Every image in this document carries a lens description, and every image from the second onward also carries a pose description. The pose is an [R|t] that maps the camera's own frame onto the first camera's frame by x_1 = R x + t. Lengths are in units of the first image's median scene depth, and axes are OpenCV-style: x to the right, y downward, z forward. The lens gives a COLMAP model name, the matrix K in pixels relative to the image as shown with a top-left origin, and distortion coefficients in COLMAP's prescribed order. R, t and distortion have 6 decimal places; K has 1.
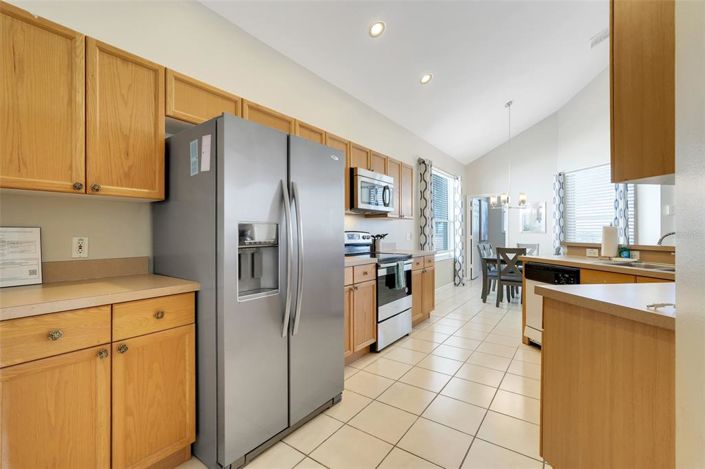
lens RADIAL K [[312.3, 0, 352.0], [0, 312.3, 234.6], [0, 0, 1]] dist [-0.000899, 0.001684]
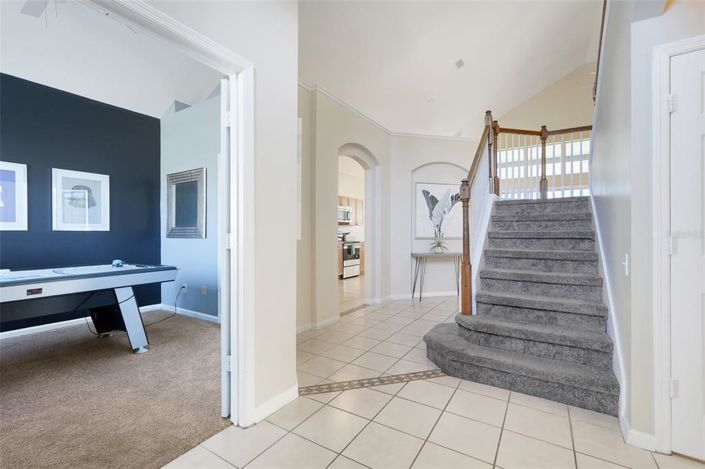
lens RADIAL K [[312.3, 0, 352.5], [0, 312.3, 232.6], [0, 0, 1]] dist [-0.000899, 0.001684]
pose [[0.998065, 0.002622, 0.062131, -0.002605], [-0.002727, 0.999995, 0.001613, -0.003516], [-0.062126, -0.001780, 0.998067, -1.283884]]
